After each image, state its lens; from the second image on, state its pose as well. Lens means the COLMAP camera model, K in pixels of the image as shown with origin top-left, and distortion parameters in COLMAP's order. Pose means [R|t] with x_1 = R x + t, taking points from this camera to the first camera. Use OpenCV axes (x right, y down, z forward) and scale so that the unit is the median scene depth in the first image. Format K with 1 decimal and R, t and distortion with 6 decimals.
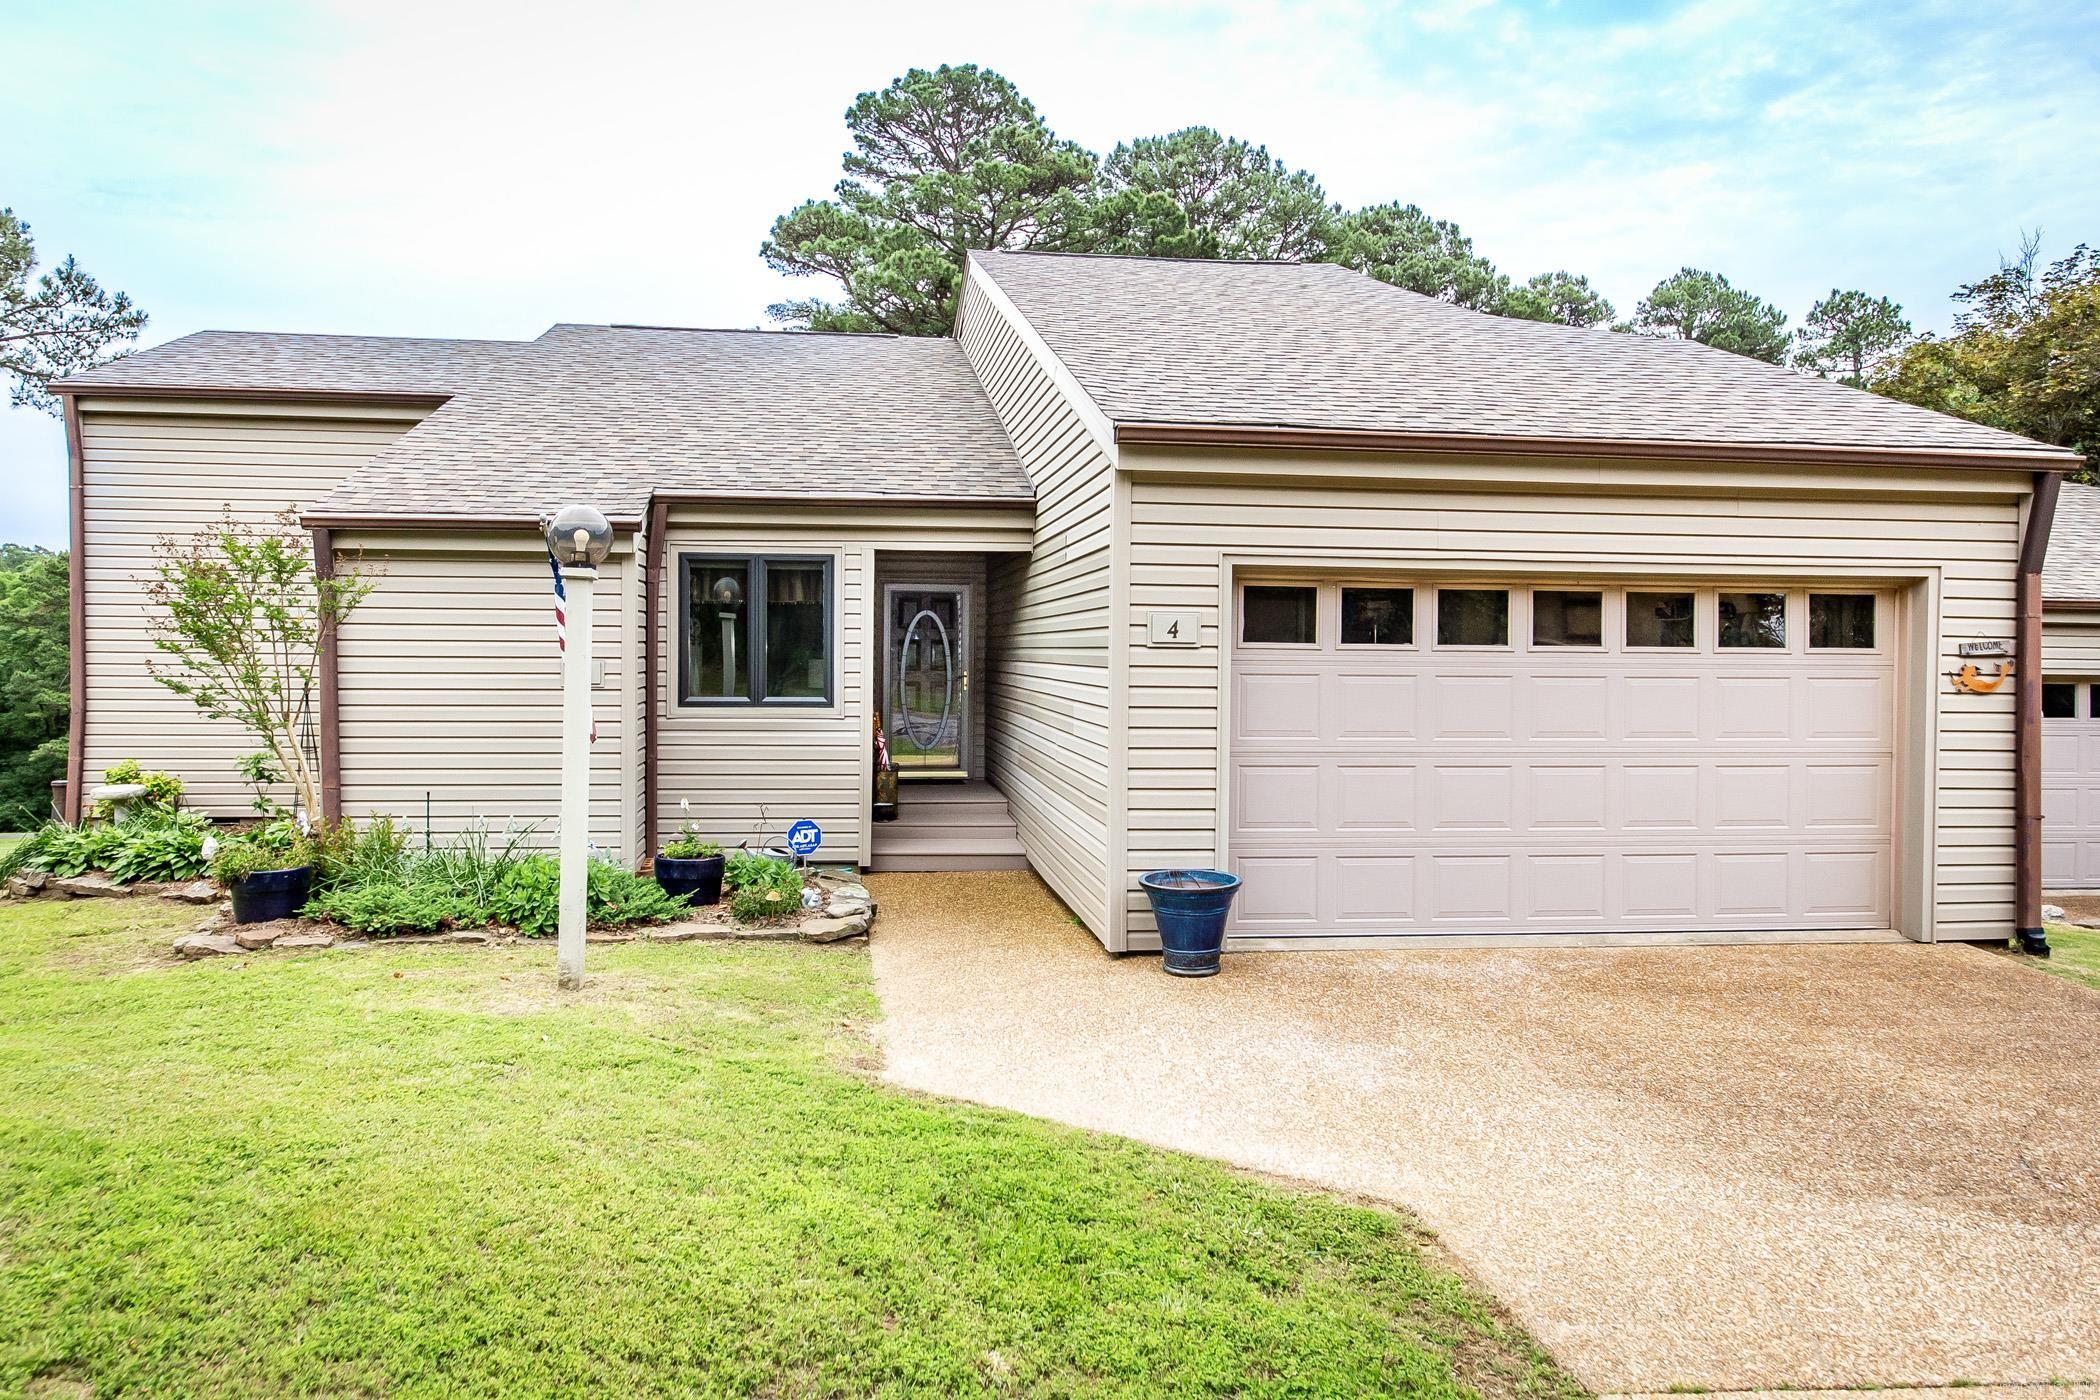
lens RADIAL K [[1604.7, 0, 1050.0], [0, 1604.7, 700.0], [0, 0, 1]] dist [-0.000043, 0.000450]
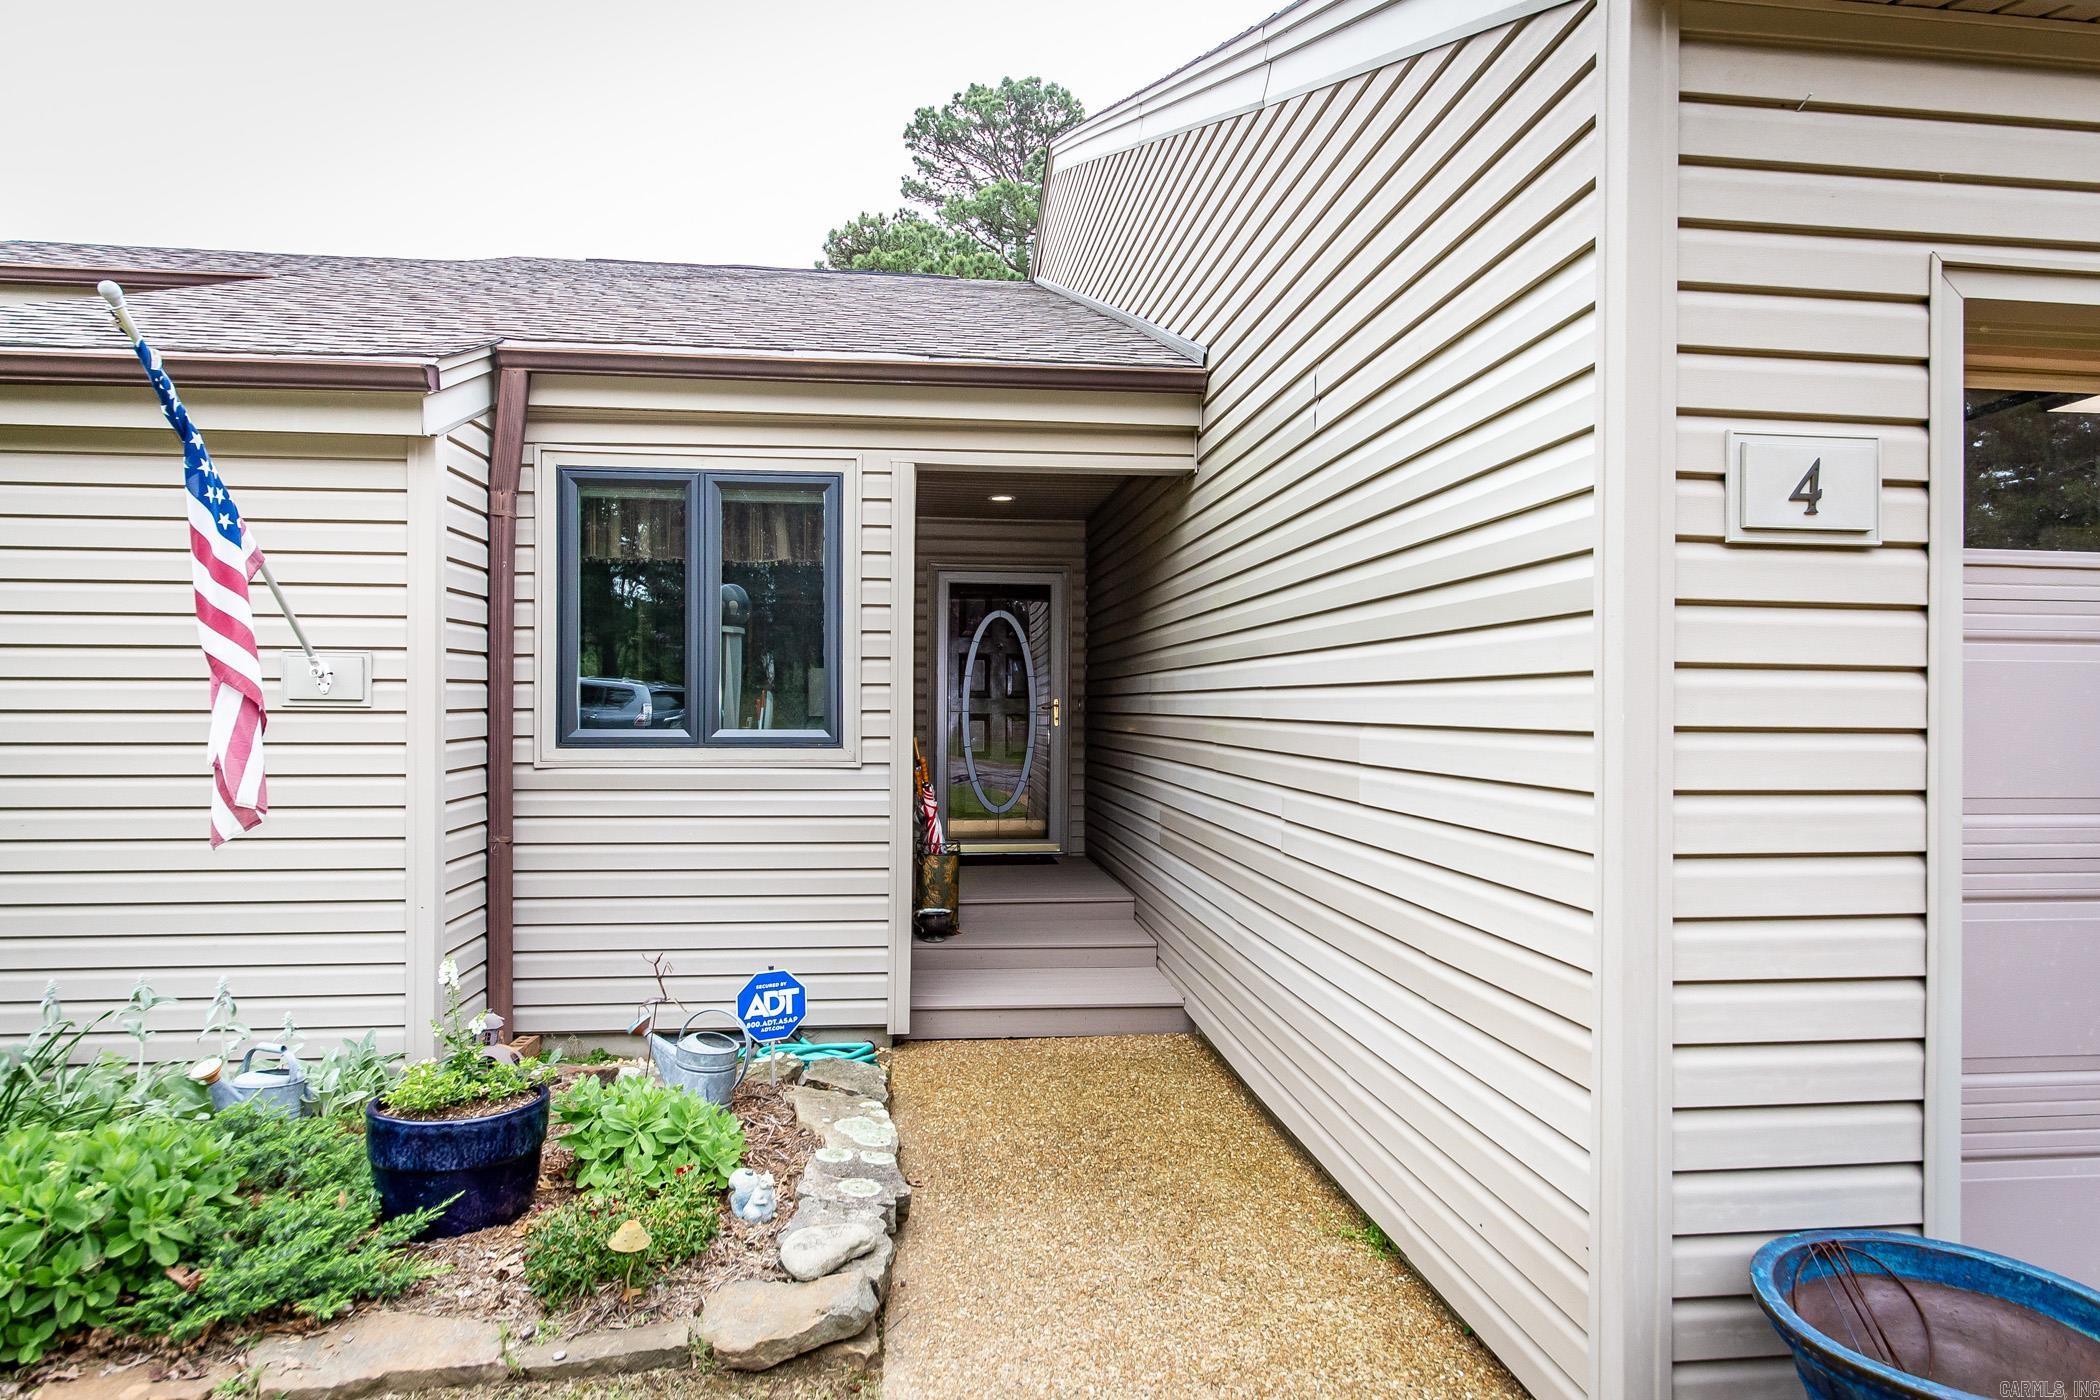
lens RADIAL K [[1183.5, 0, 1056.3], [0, 1183.5, 727.3], [0, 0, 1]] dist [-0.001106, -0.000030]
pose [[0.999905, -0.003830, -0.013240, -0.054695], [0.003539, 0.999754, -0.021896, 0.006602], [0.013321, 0.021847, 0.999673, 0.585727]]
